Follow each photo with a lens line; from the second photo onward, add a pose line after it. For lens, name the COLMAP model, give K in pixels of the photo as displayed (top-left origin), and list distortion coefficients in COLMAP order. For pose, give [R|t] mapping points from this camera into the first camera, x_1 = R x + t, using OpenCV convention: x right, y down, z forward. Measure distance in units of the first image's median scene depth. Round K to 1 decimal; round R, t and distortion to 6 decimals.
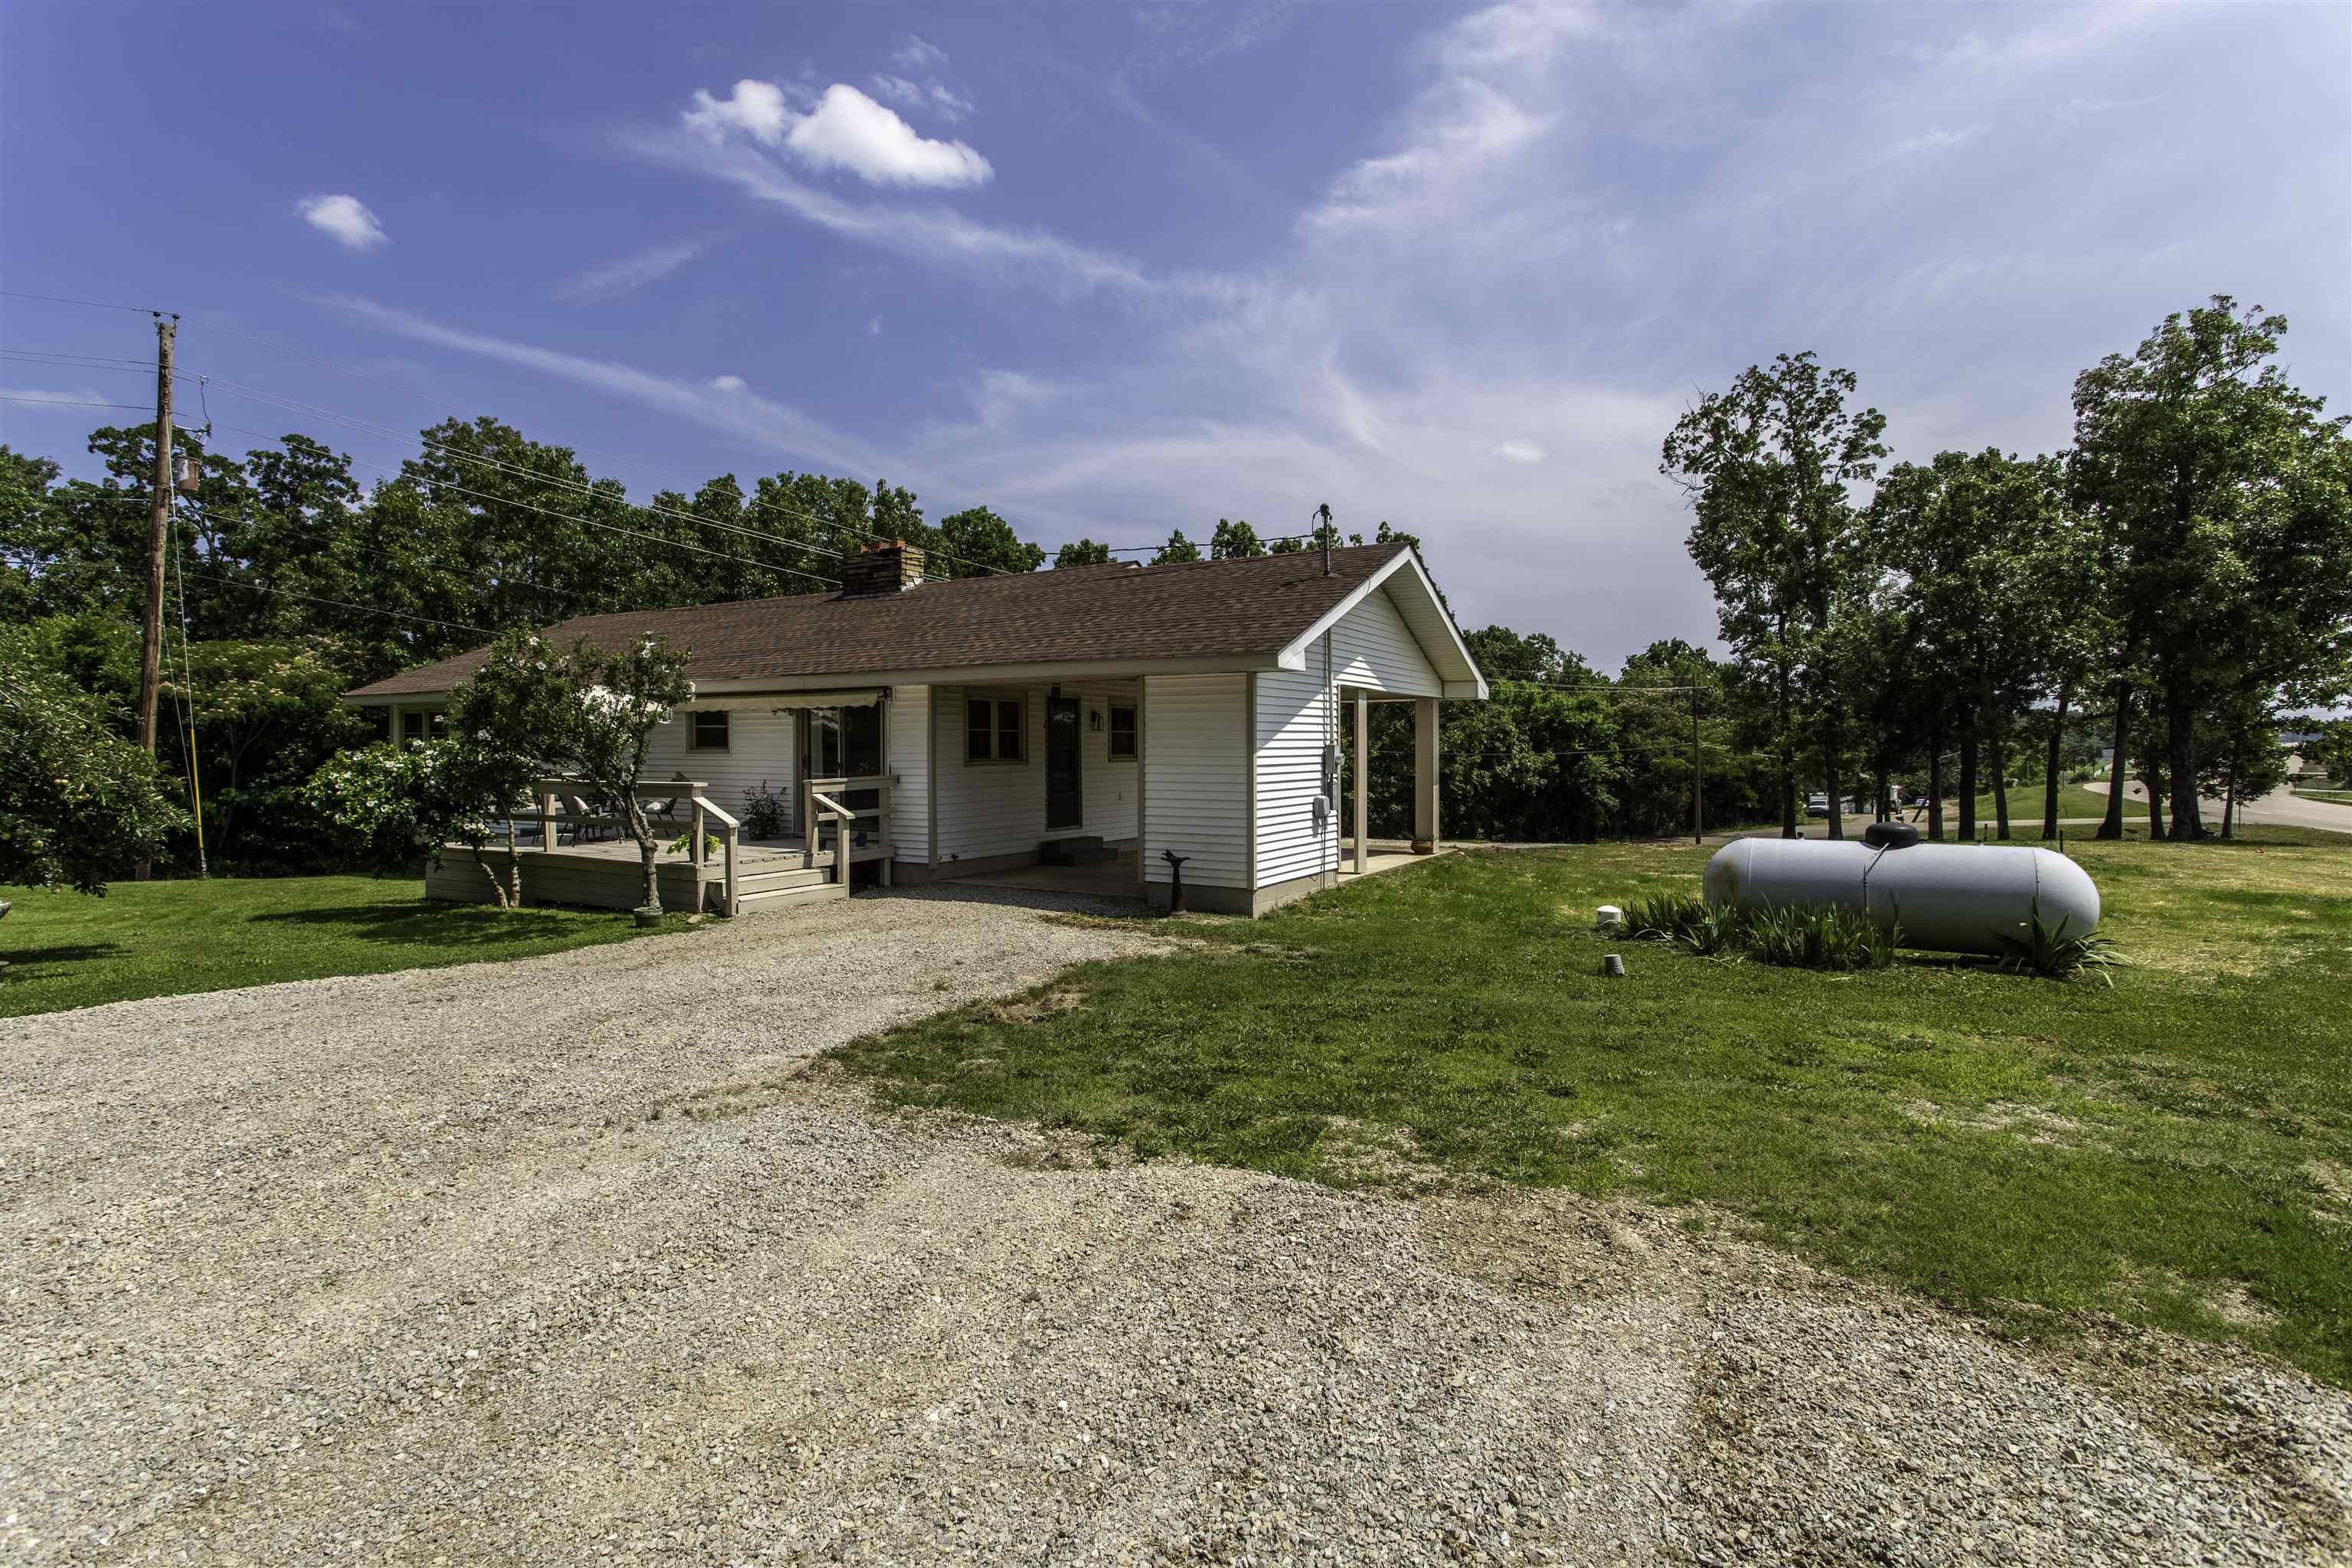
lens RADIAL K [[1120.9, 0, 1152.8], [0, 1120.9, 764.4], [0, 0, 1]] dist [0.051677, -0.034393]
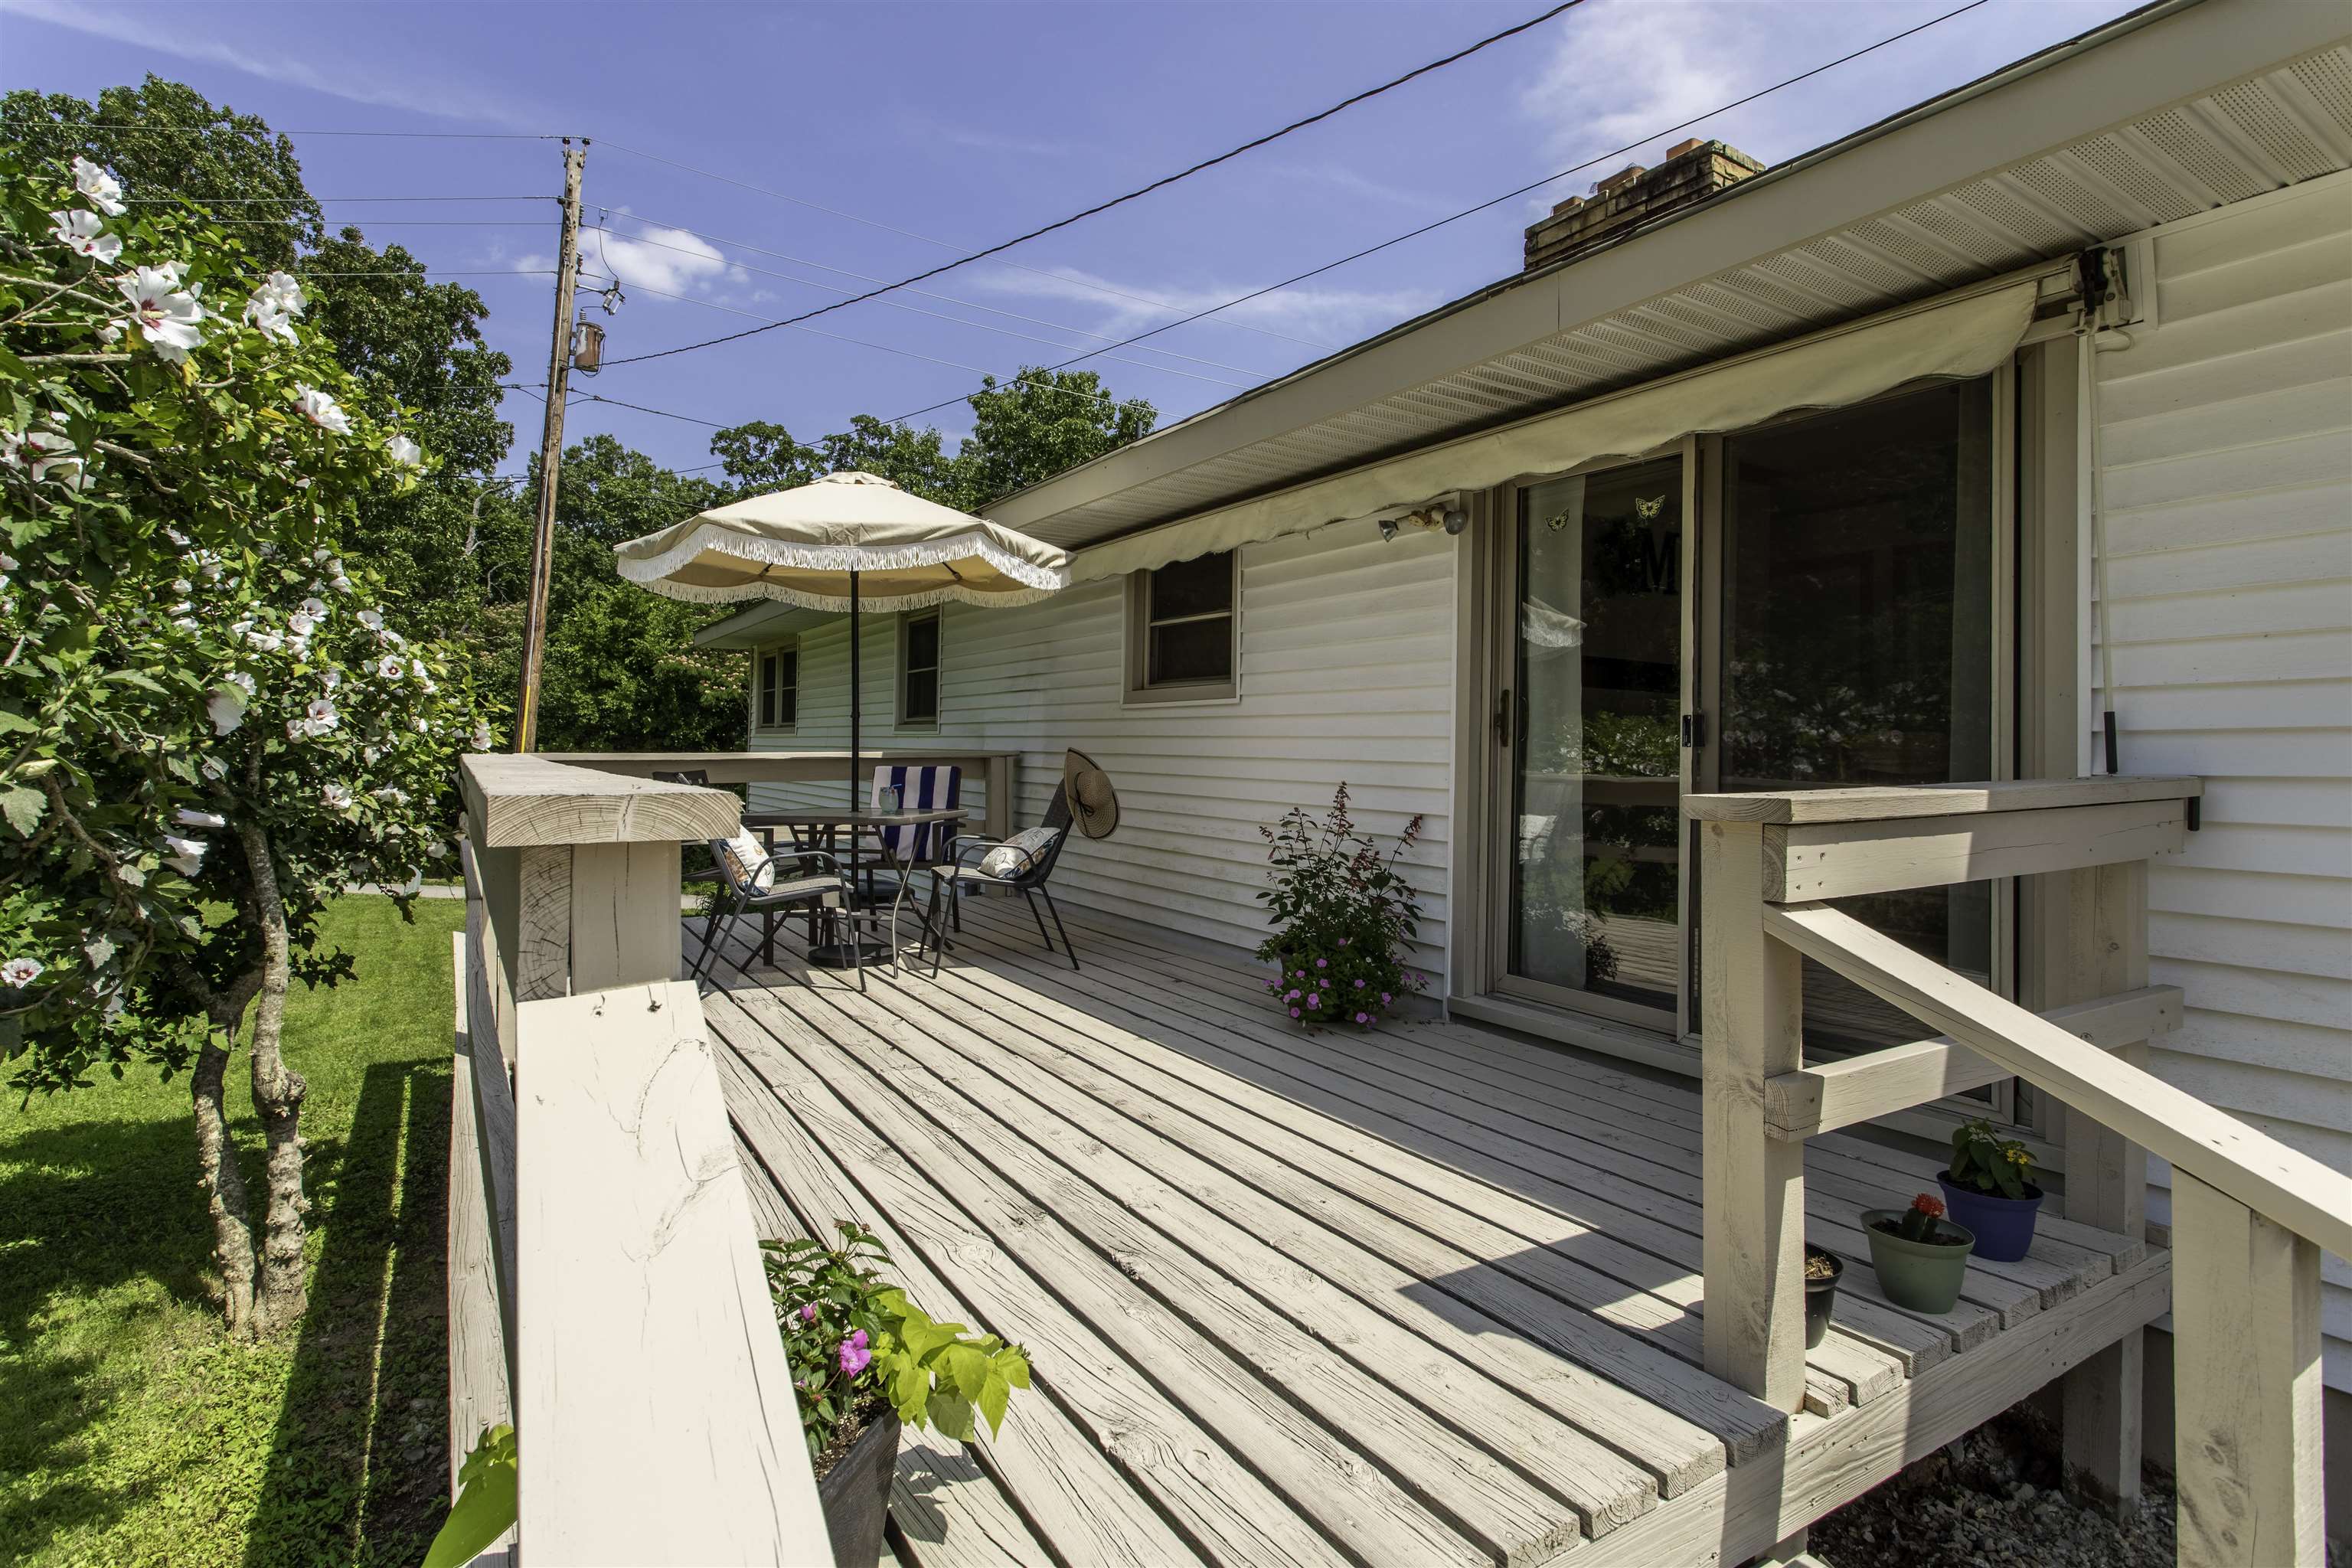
lens RADIAL K [[1120.6, 0, 1184.1], [0, 1120.6, 757.4], [0, 0, 1]] dist [-0.000729, 0.000828]
pose [[0.905425, 0.018386, -0.424109, -0.182825], [-0.023501, 0.999700, -0.006831, 0.006734], [0.423856, 0.016152, 0.905585, 0.508295]]
